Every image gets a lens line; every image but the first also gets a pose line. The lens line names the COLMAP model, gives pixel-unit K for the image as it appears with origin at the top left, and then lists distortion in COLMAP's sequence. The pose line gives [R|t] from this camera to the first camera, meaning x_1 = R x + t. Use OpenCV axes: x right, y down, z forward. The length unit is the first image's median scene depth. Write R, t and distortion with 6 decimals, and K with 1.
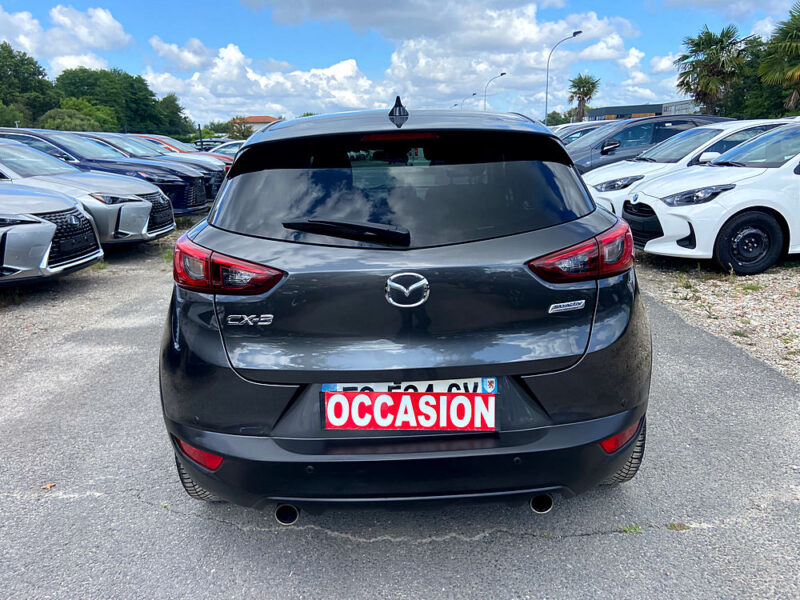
lens RADIAL K [[605.9, 0, 423.7], [0, 605.9, 302.6], [0, 0, 1]] dist [0.087363, -0.108873]
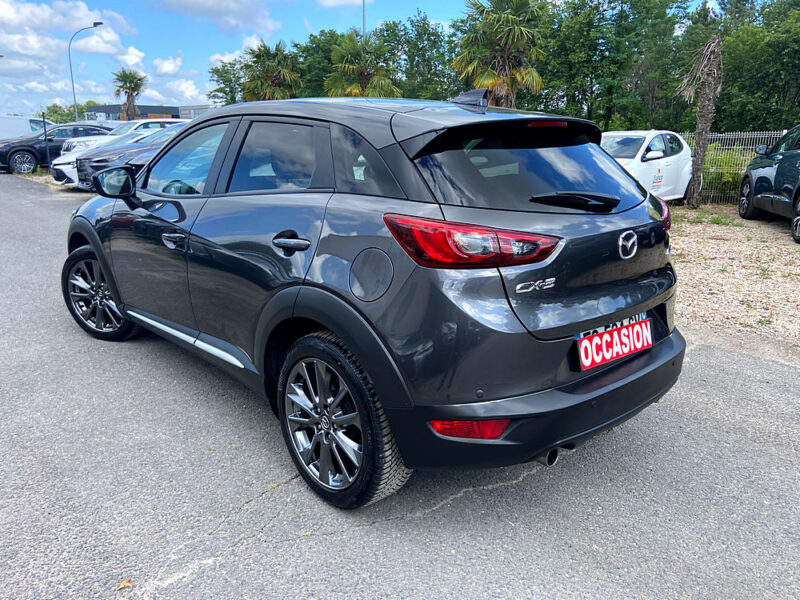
lens RADIAL K [[605.9, 0, 400.3], [0, 605.9, 295.3], [0, 0, 1]] dist [0.087363, -0.108873]
pose [[0.750074, -0.128789, 0.648692, -1.168493], [0.137793, 0.989763, 0.037176, -0.028554], [-0.646840, 0.061501, 0.760142, 0.323041]]
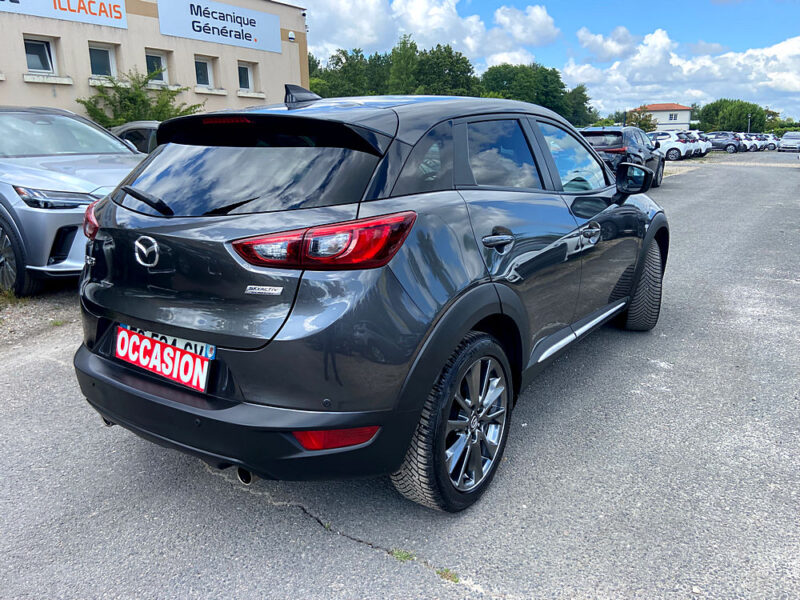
lens RADIAL K [[605.9, 0, 393.4], [0, 605.9, 300.3], [0, 0, 1]] dist [0.087363, -0.108873]
pose [[0.806830, 0.168010, -0.566391, 0.981238], [-0.161110, 0.984945, 0.062664, -0.074487], [0.568392, 0.040692, 0.821751, 0.291046]]
